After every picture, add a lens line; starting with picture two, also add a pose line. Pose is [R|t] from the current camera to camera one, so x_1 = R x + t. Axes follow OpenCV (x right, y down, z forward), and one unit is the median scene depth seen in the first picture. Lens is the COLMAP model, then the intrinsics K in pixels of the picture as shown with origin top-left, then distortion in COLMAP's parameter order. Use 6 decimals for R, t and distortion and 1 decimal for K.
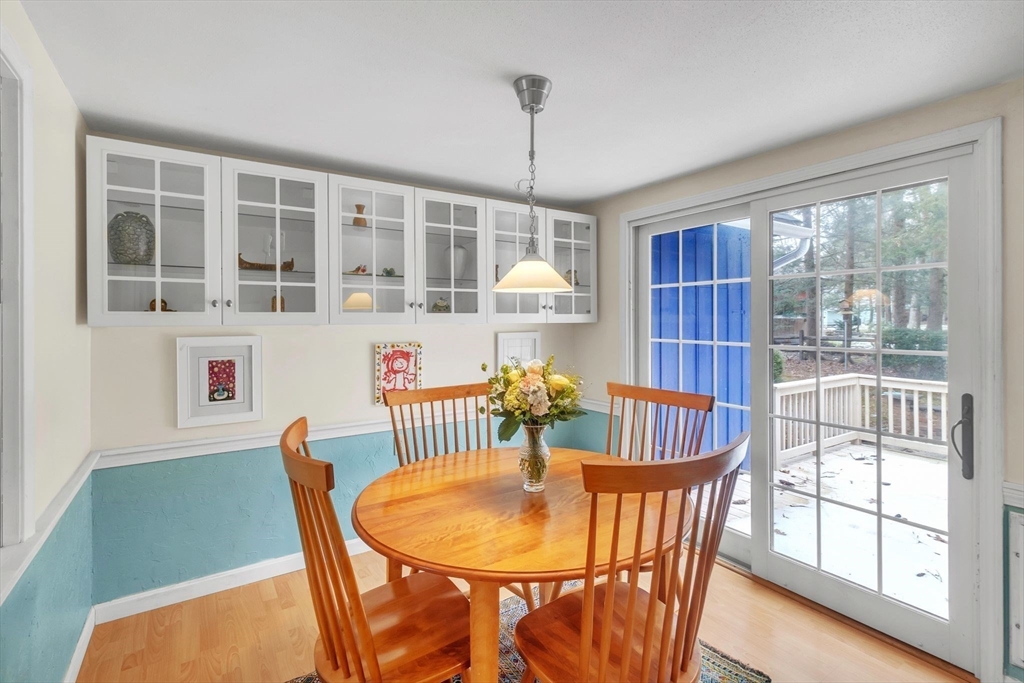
lens RADIAL K [[481.9, 0, 530.9], [0, 481.9, 320.1], [0, 0, 1]] dist [0.003975, -0.001825]
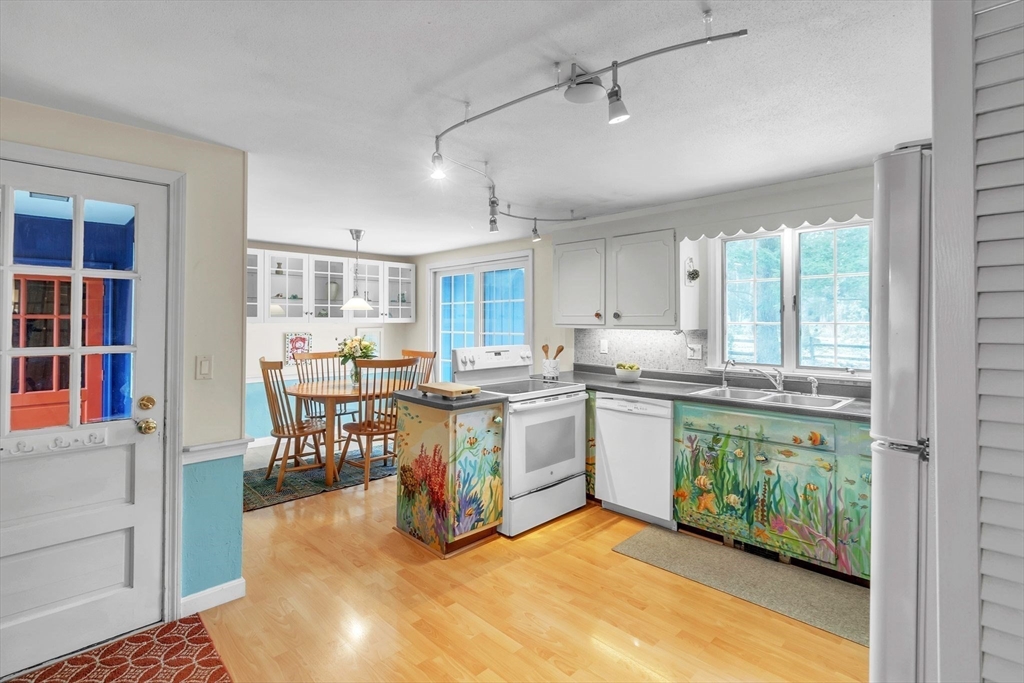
lens RADIAL K [[481.9, 0, 525.6], [0, 481.9, 317.8], [0, 0, 1]] dist [0.003975, -0.001825]
pose [[0.982305, 0.005976, 0.187194, 0.261235], [-0.004416, 0.999952, -0.008750, 0.000533], [-0.187237, 0.007768, 0.982284, -1.096856]]
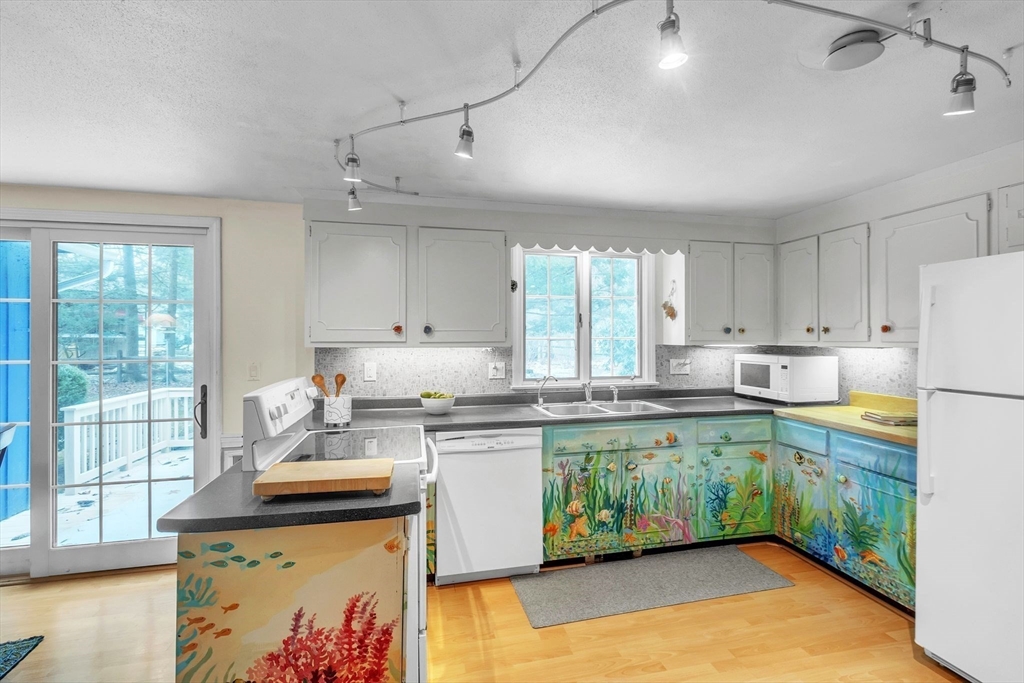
lens RADIAL K [[481.9, 0, 526.2], [0, 481.9, 335.4], [0, 0, 1]] dist [0.003975, -0.001825]
pose [[0.360774, 0.006517, 0.932630, -0.134478], [0.001747, 0.999969, -0.007663, 0.001607], [-0.932652, 0.004394, 0.360751, -0.378372]]
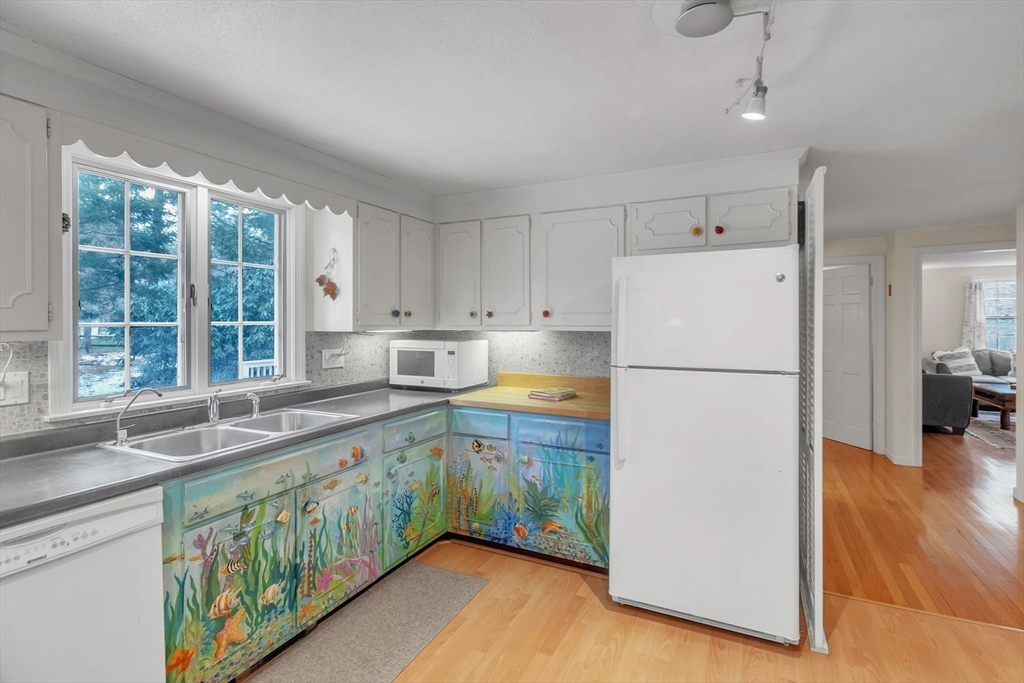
lens RADIAL K [[481.9, 0, 528.2], [0, 481.9, 323.9], [0, 0, 1]] dist [0.003975, -0.001825]
pose [[-0.499498, -0.000339, 0.866315, 0.128084], [0.004720, 0.999984, 0.003112, 0.001031], [-0.866302, 0.005643, -0.499488, -0.135141]]
